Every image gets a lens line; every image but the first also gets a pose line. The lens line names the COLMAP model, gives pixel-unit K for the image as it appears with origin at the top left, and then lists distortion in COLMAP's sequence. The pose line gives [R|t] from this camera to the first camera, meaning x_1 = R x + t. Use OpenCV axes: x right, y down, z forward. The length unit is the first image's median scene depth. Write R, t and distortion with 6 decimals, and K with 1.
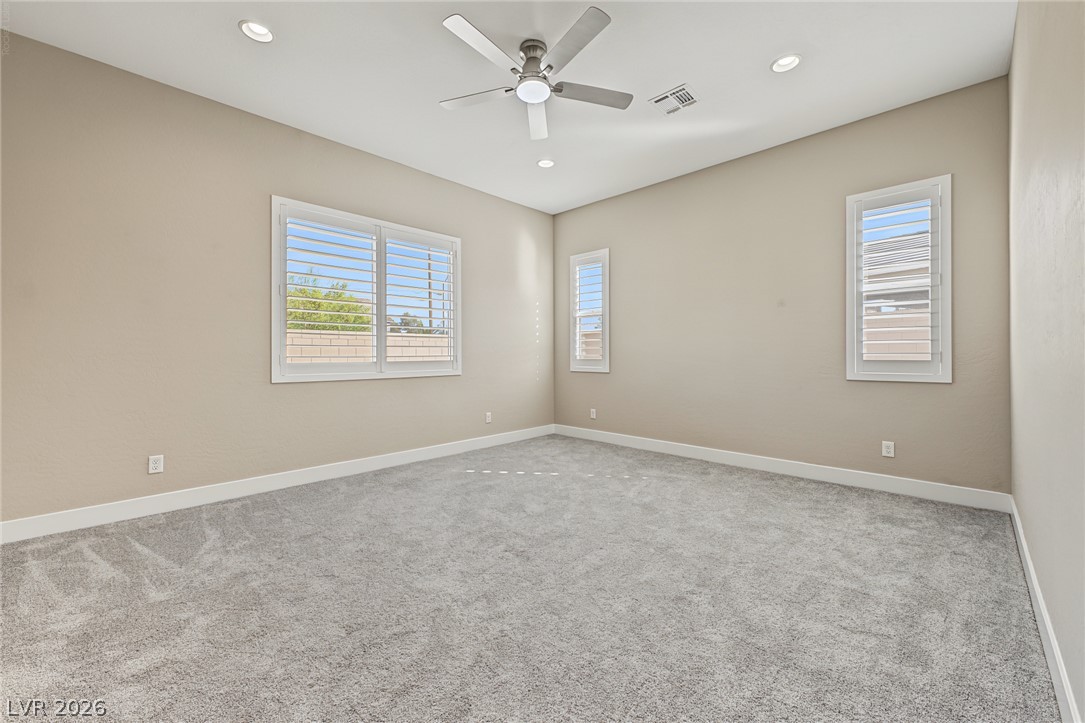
lens RADIAL K [[429.1, 0, 542.2], [0, 429.1, 356.9], [0, 0, 1]] dist [0.016728, -0.004034]
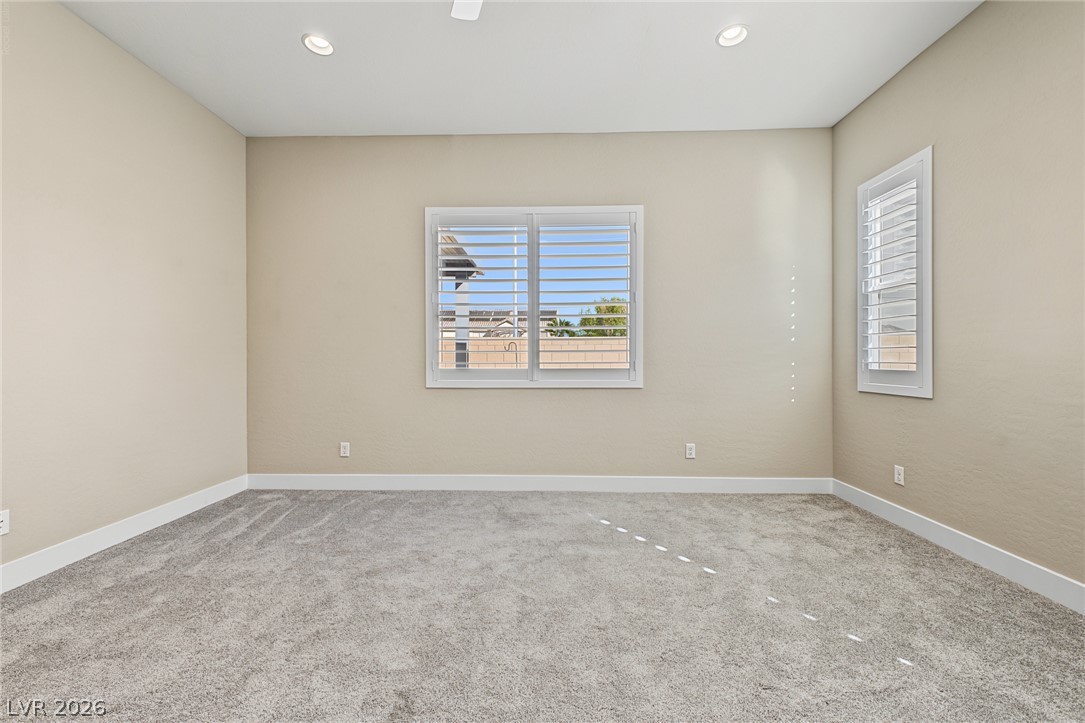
lens RADIAL K [[429.1, 0, 533.8], [0, 429.1, 362.7], [0, 0, 1]] dist [0.016728, -0.004034]
pose [[0.677291, 0.005228, -0.735696, 0.263806], [-0.005251, 0.999984, 0.002273, -0.003307], [0.735696, 0.002324, 0.677308, 0.403794]]
